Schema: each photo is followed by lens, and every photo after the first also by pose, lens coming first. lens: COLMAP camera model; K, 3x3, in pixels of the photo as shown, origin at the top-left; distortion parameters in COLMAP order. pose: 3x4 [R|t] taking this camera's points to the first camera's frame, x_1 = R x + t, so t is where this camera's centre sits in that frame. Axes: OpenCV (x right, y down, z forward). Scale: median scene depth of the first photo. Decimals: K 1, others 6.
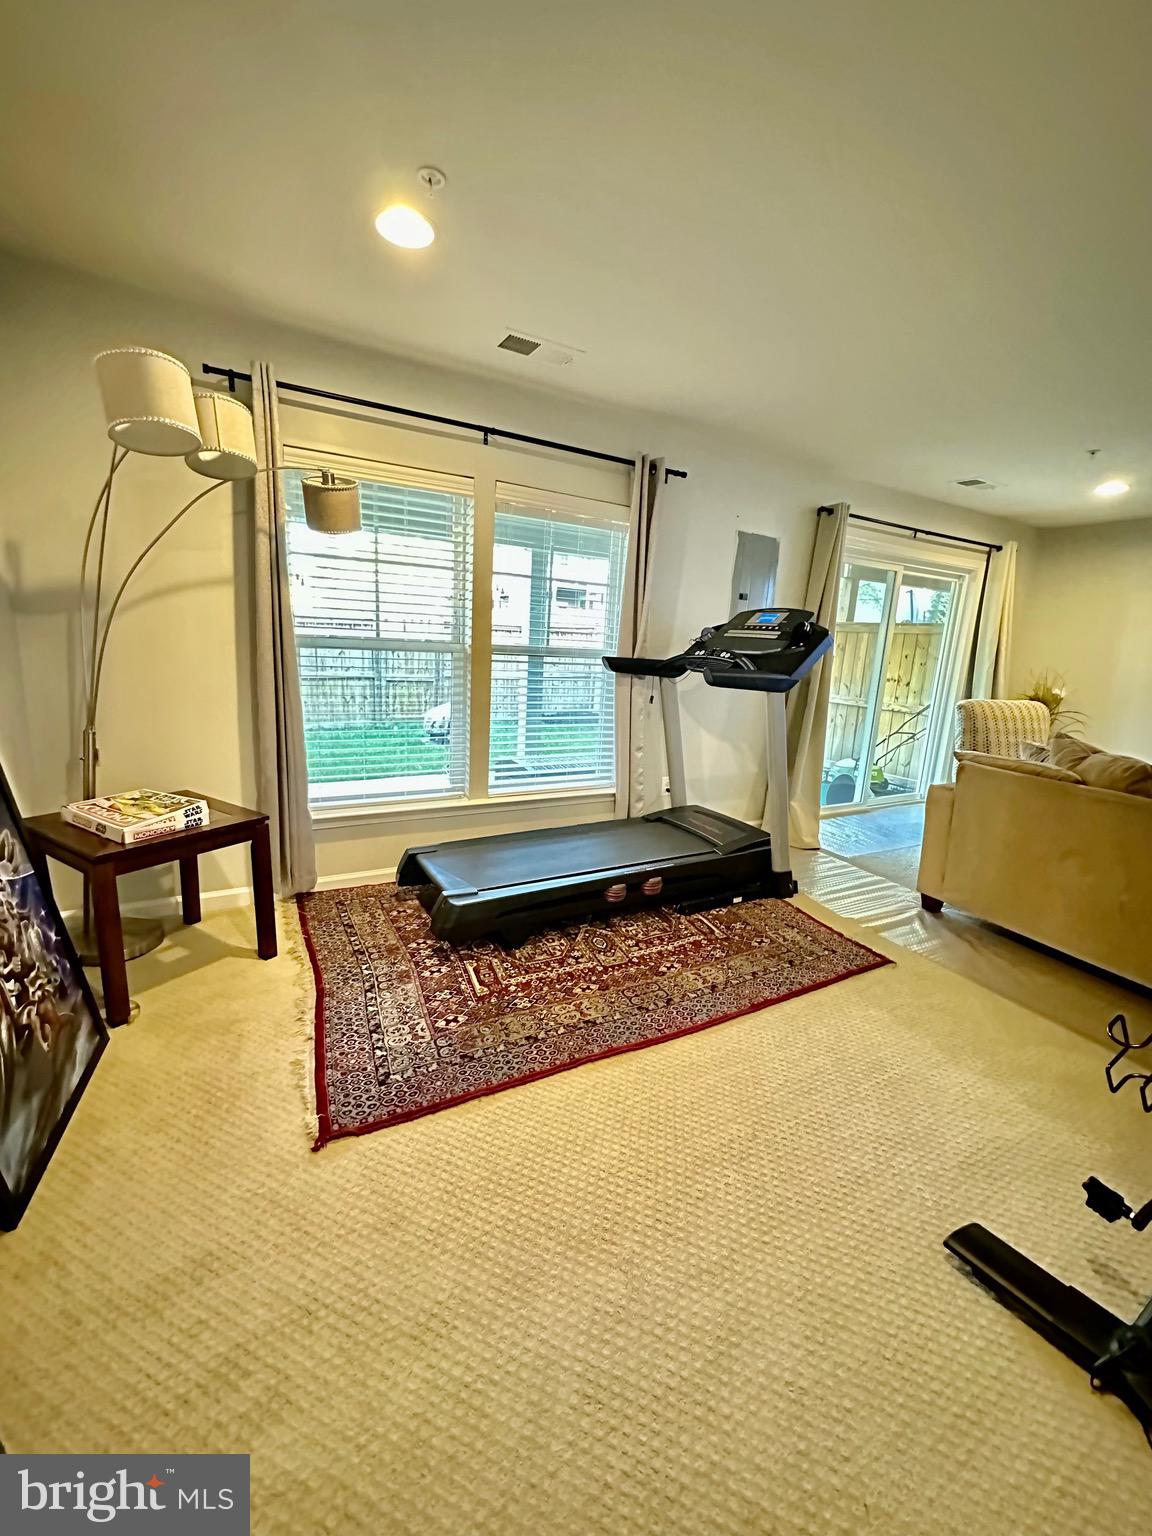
lens RADIAL K [[615.7, 0, 574.1], [0, 615.7, 760.2], [0, 0, 1]] dist [-0.002703, 0.000979]
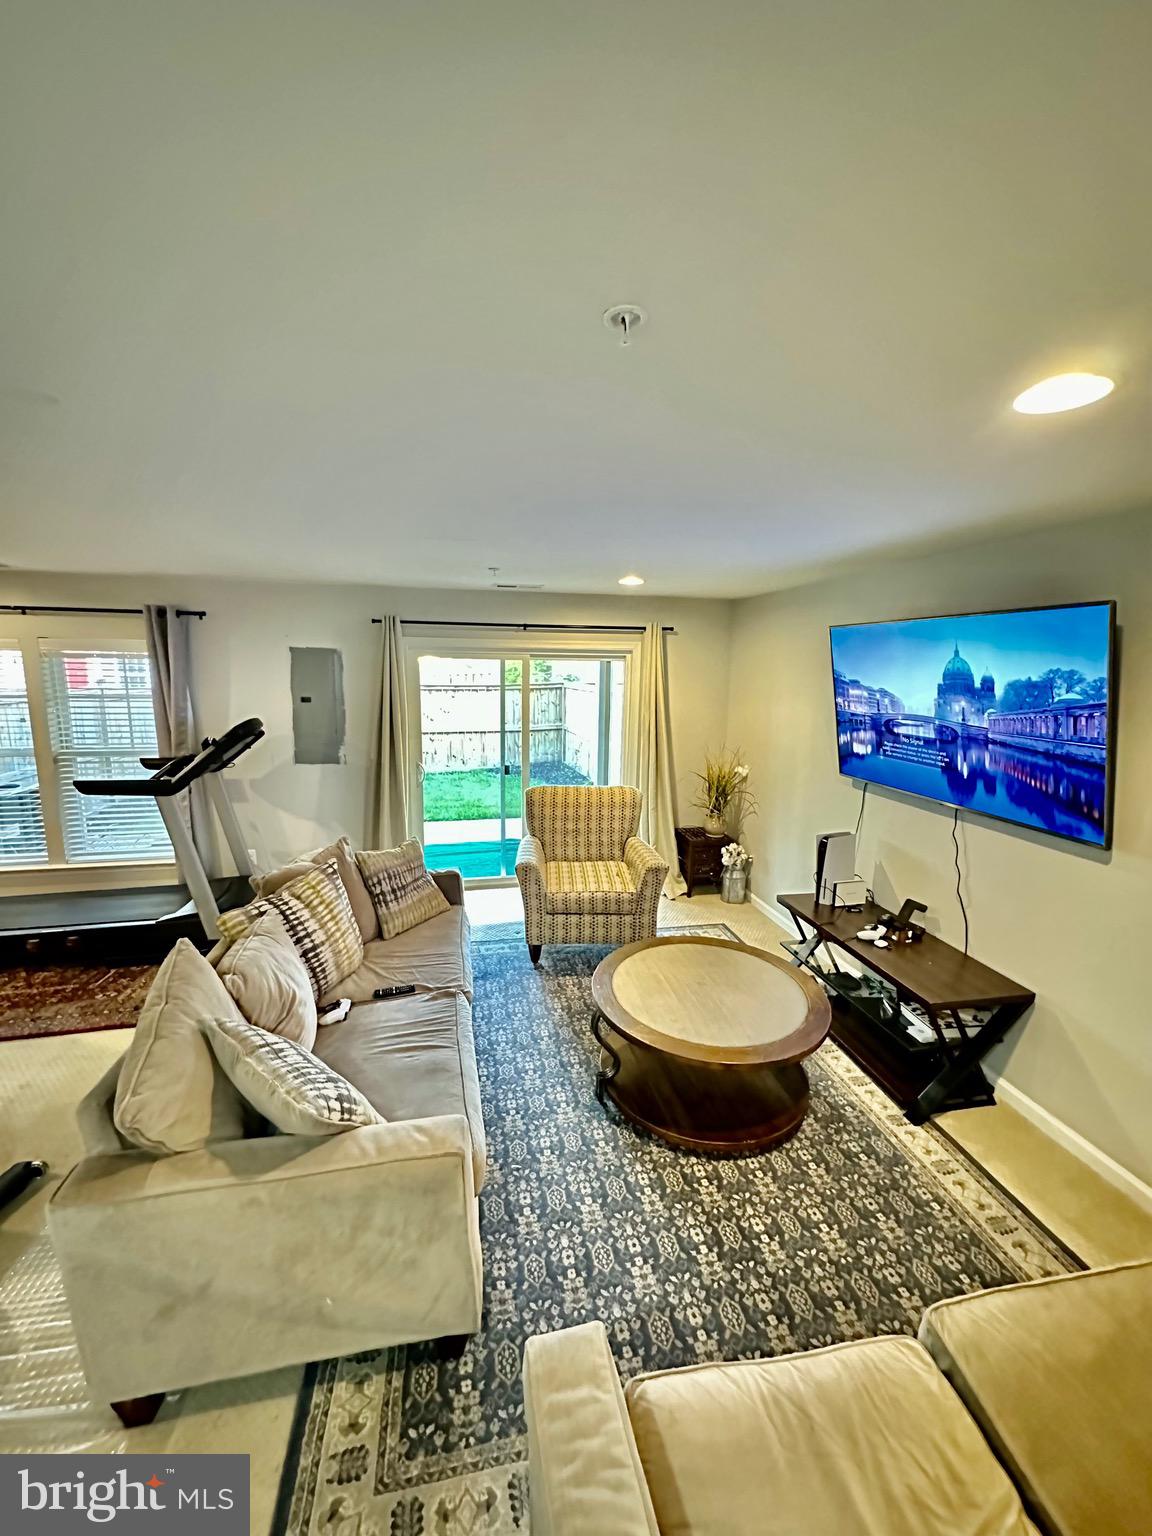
lens RADIAL K [[615.7, 0, 580.5], [0, 615.7, 764.9], [0, 0, 1]] dist [-0.002703, 0.000979]
pose [[0.957310, 0.002575, -0.289053, 1.142656], [-0.018104, 0.998531, -0.051063, -0.092589], [0.288497, 0.054117, 0.955950, 0.035745]]
